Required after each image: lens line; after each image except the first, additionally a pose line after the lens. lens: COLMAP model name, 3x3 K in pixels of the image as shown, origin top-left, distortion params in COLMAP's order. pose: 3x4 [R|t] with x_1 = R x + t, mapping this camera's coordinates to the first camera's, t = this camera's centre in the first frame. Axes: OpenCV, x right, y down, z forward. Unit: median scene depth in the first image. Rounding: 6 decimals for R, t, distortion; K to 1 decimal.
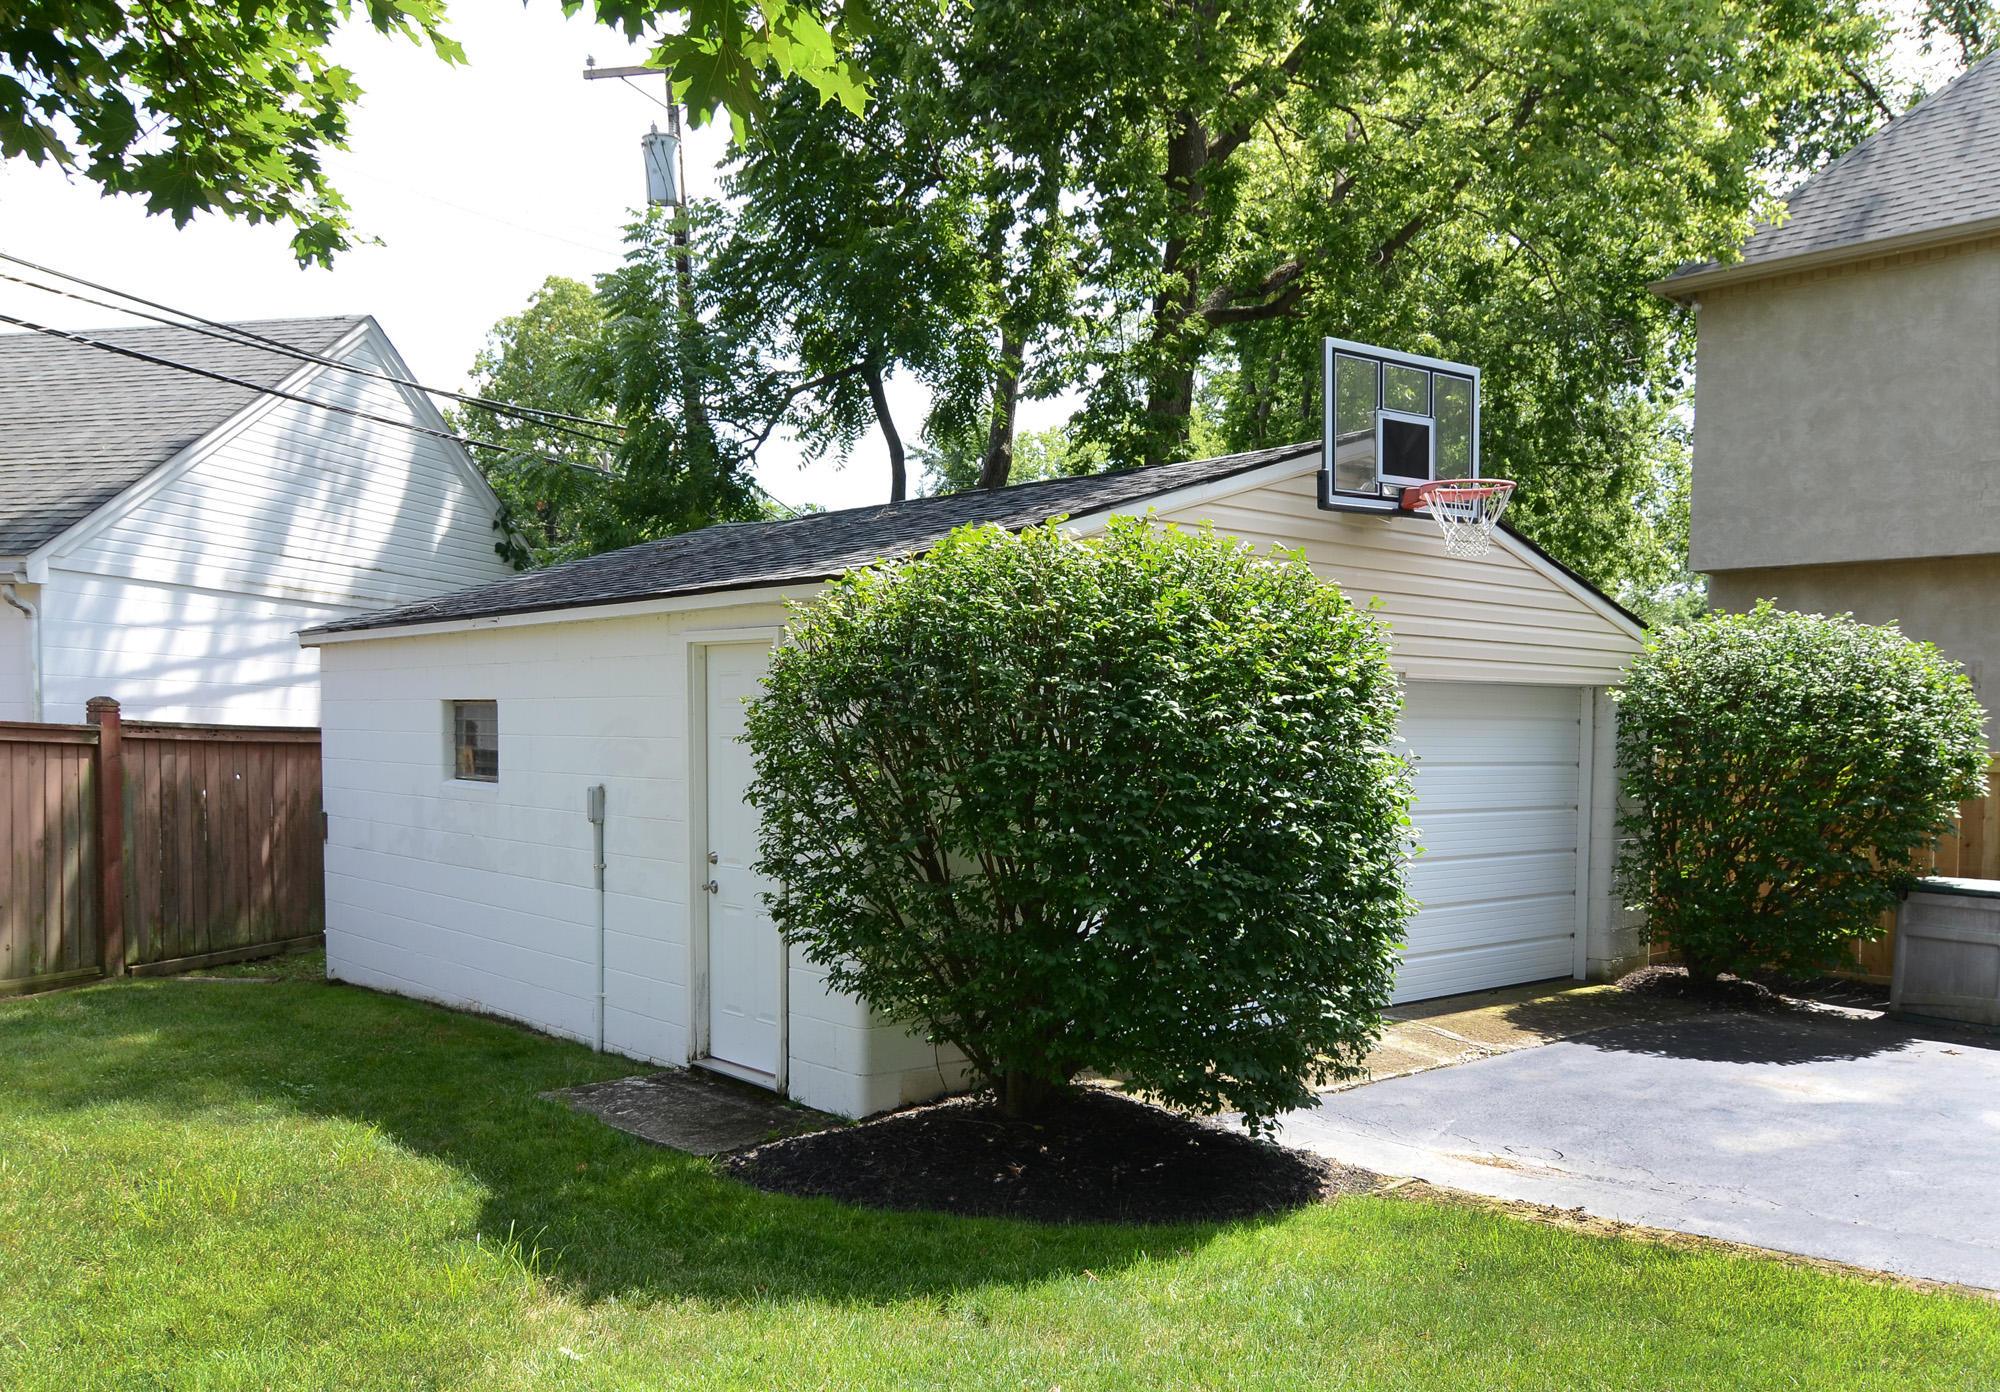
lens RADIAL K [[1660.3, 0, 1002.1], [0, 1660.3, 709.9], [0, 0, 1]] dist [0.014563, 0.004973]
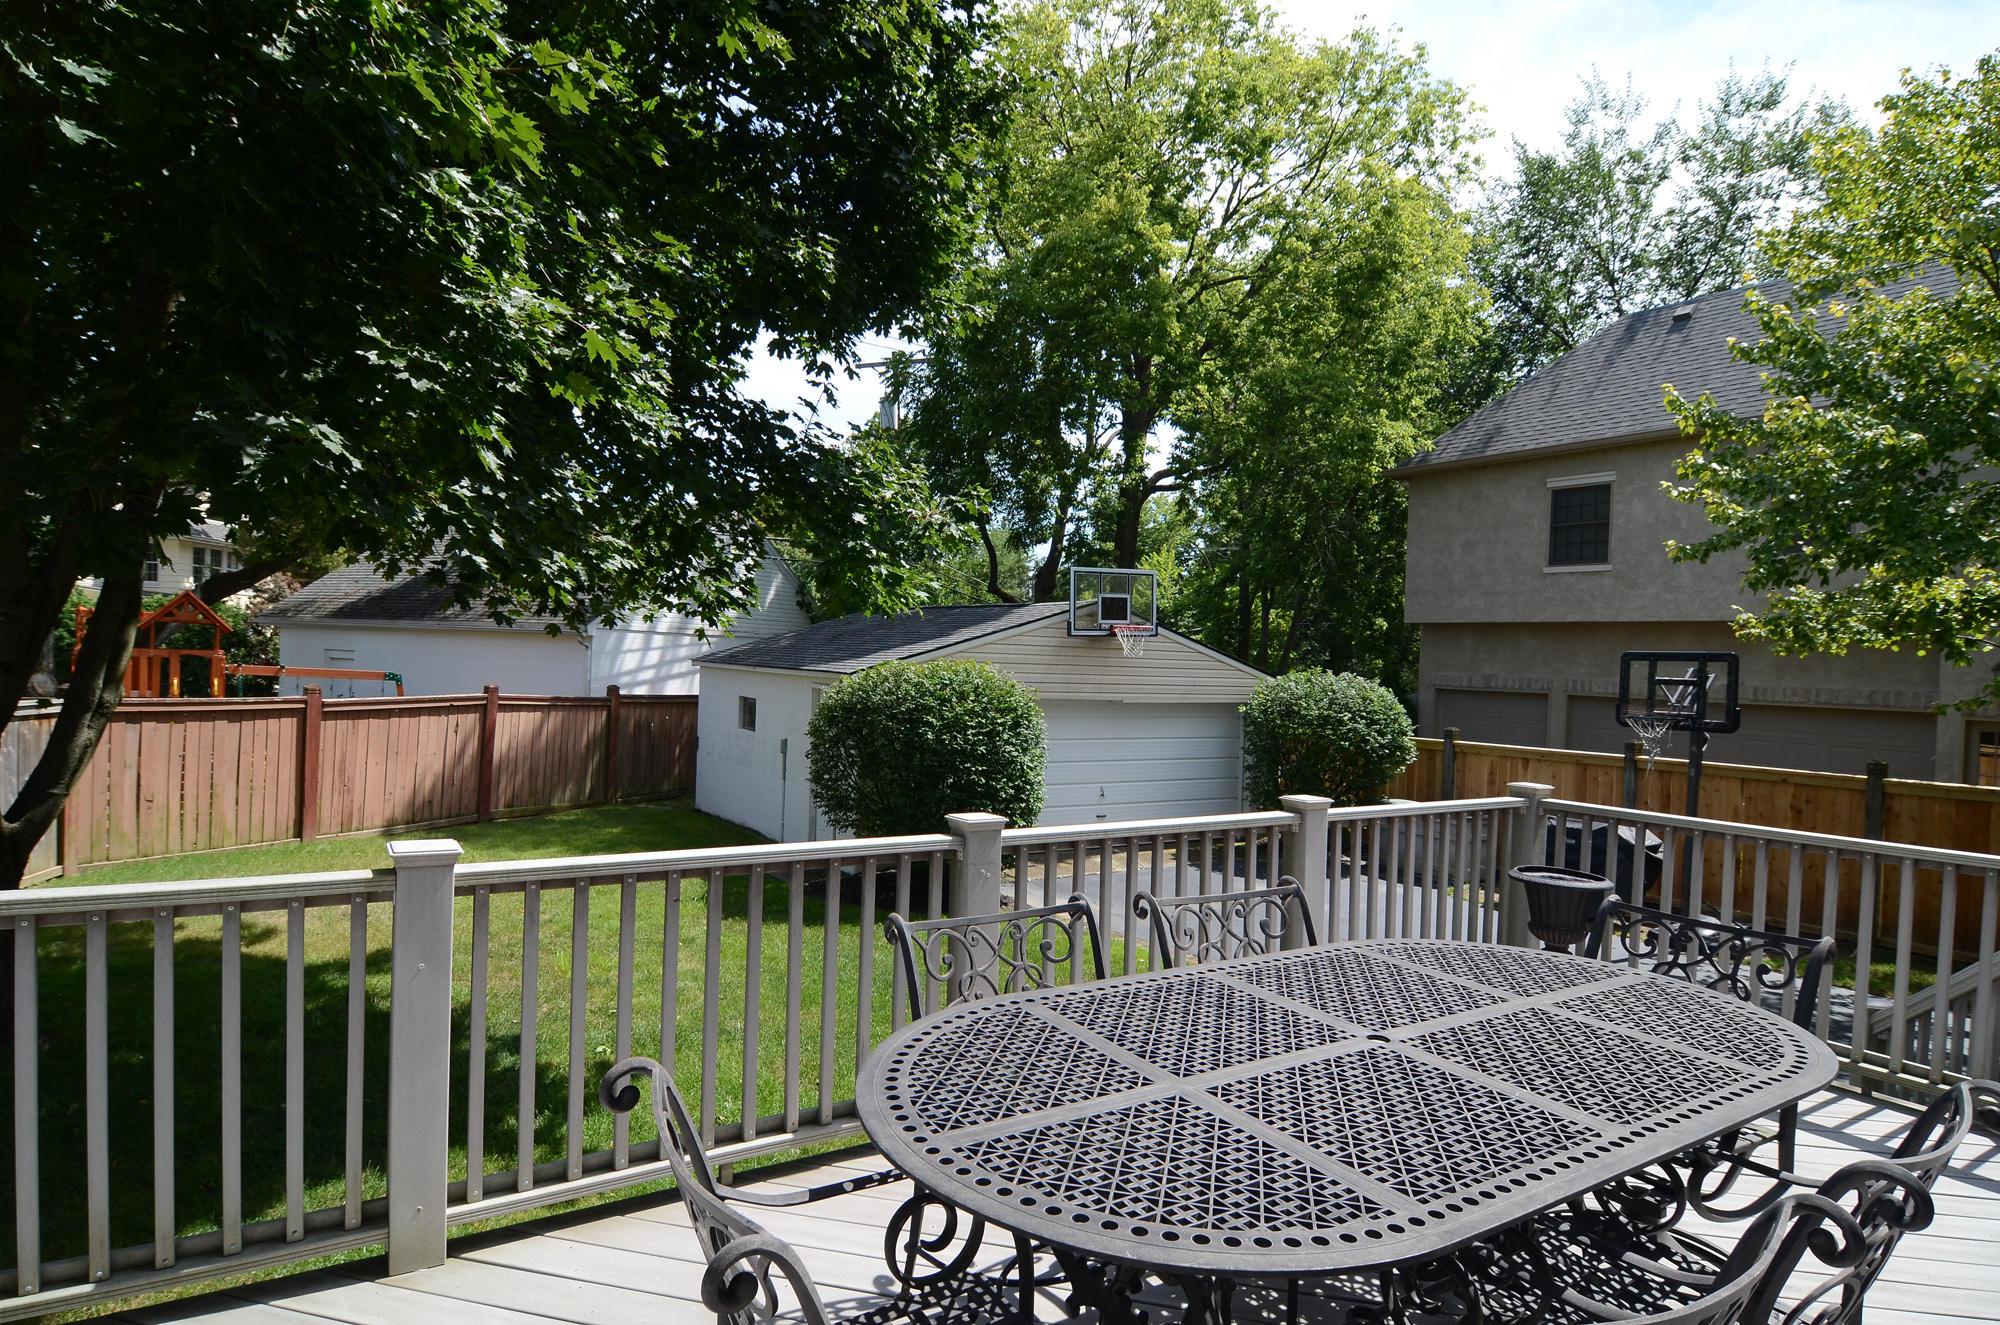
lens RADIAL K [[1028.2, 0, 997.4], [0, 1028.2, 661.3], [0, 0, 1]] dist [-0.001176, -0.000029]
pose [[0.984921, 0.025930, -0.171051, 0.260062], [-0.023281, 0.999576, 0.017475, -0.081333], [0.171432, -0.013229, 0.985107, -0.365260]]
